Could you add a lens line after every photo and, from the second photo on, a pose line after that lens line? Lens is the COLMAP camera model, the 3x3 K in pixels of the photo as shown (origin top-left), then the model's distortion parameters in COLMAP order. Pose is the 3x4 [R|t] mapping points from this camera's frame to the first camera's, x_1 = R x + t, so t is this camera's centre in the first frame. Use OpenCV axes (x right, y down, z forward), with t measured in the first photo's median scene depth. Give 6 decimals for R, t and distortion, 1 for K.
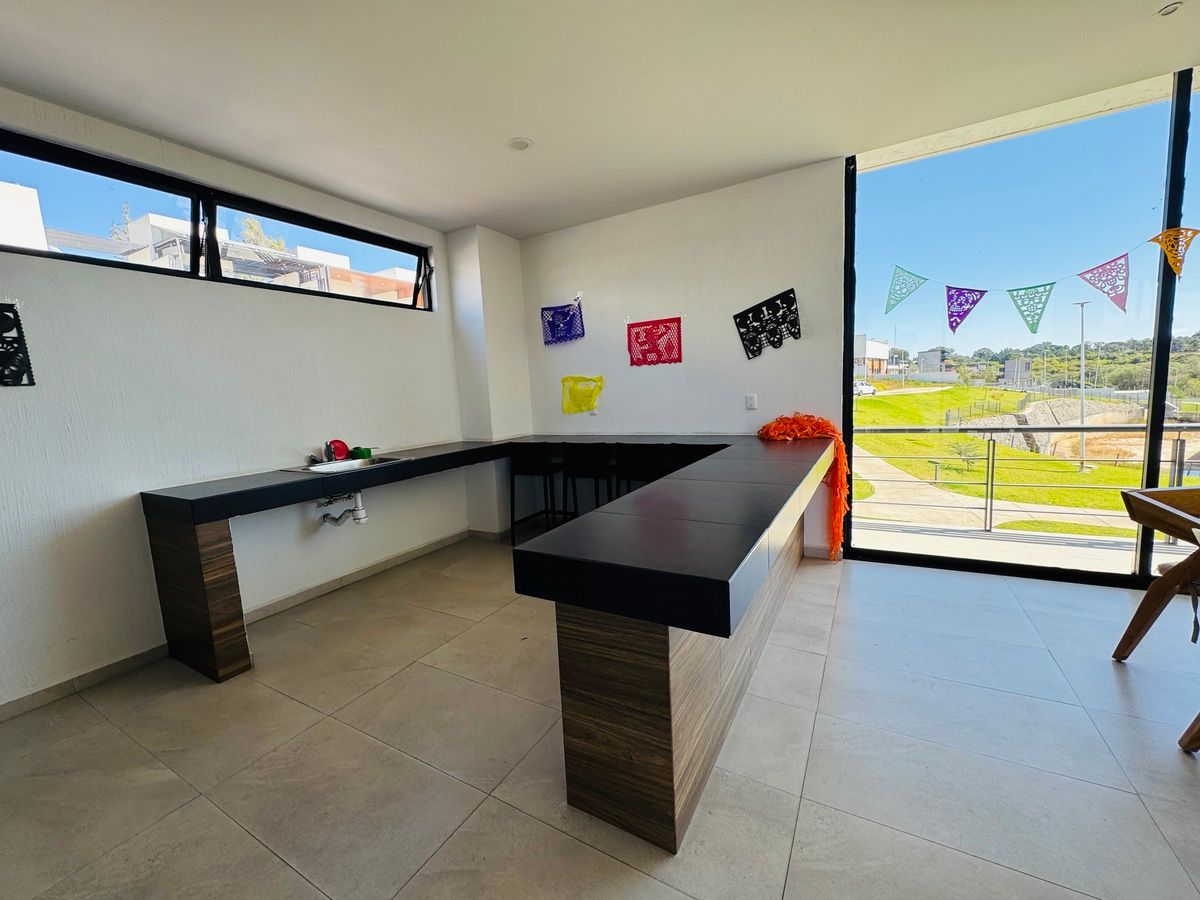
lens RADIAL K [[481.0, 0, 600.8], [0, 481.0, 448.5], [0, 0, 1]] dist [-0.001316, -0.000058]
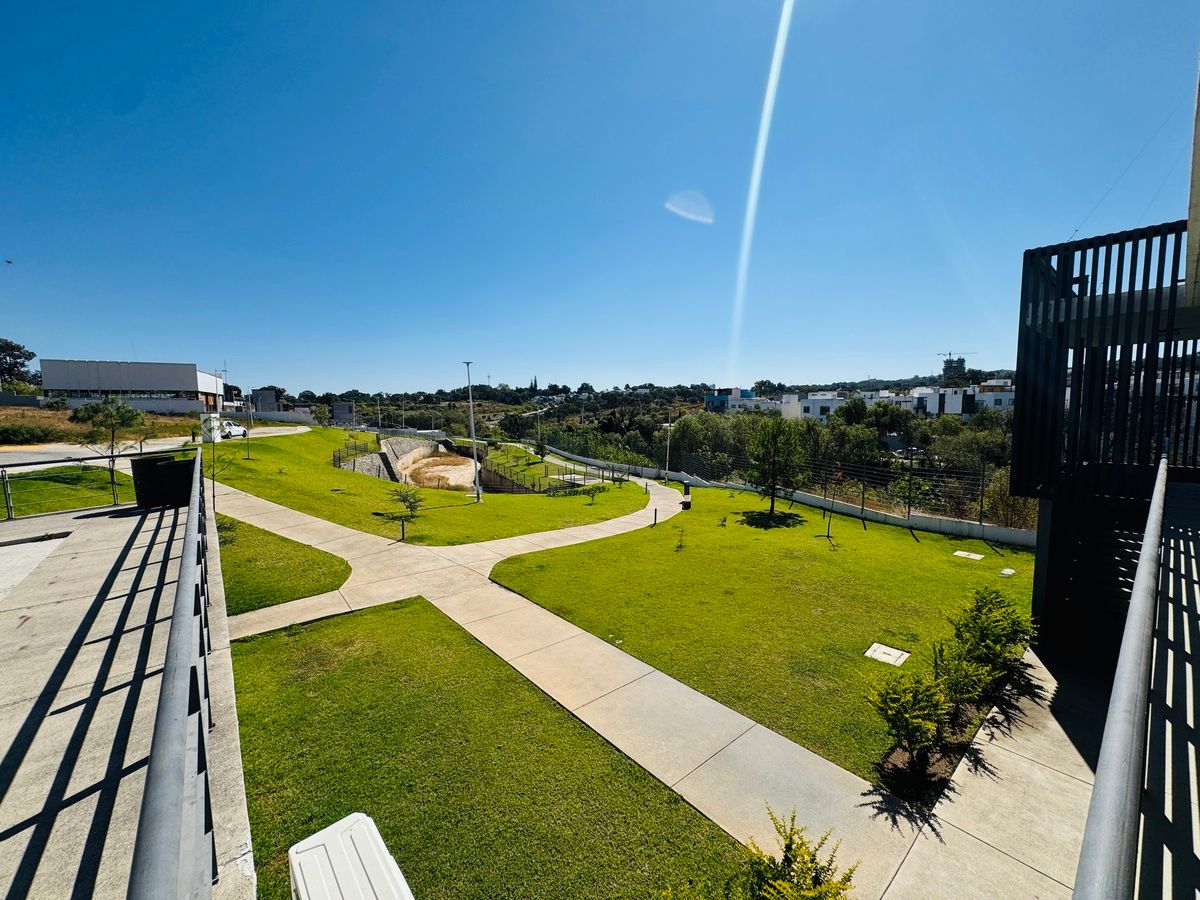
lens RADIAL K [[481.0, 0, 599.7], [0, 481.0, 451.0], [0, 0, 1]] dist [-0.001316, -0.000058]
pose [[0.346992, -0.039527, 0.937035, -0.074023], [0.108643, 0.994079, 0.001702, -0.255863], [-0.931554, 0.101211, 0.349232, 1.572741]]
